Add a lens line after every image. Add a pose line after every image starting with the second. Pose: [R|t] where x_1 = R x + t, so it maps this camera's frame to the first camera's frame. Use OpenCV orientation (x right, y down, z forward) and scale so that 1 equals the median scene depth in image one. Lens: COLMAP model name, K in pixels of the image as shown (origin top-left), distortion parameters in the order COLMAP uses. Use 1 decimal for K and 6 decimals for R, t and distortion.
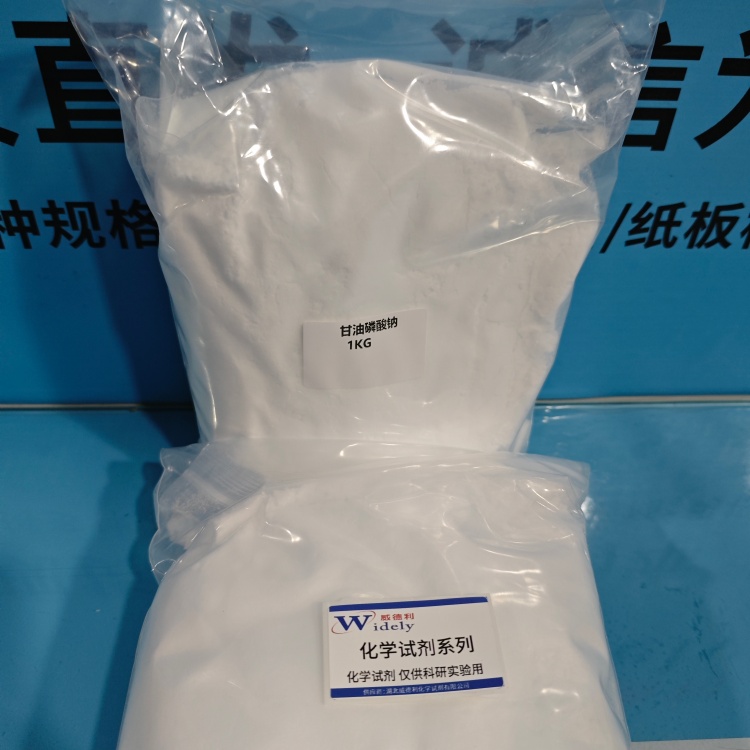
lens RADIAL K [[758.7, 0, 376.3], [0, 758.7, 379.3], [0, 0, 1]] dist [-0.031486, 0.000000]
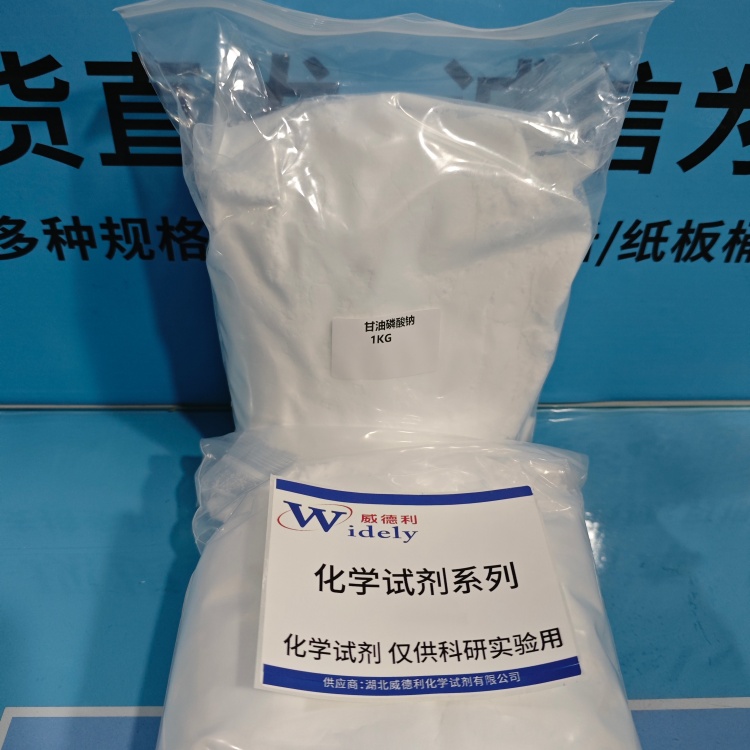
lens RADIAL K [[758.7, 0, 376.7], [0, 758.7, 380.2], [0, 0, 1]] dist [-0.031486, 0.000000]
pose [[0.999916, 0.002890, -0.012669, -0.013970], [-0.003554, 0.998603, -0.052711, 0.072476], [0.012499, 0.052751, 0.998529, -0.128181]]
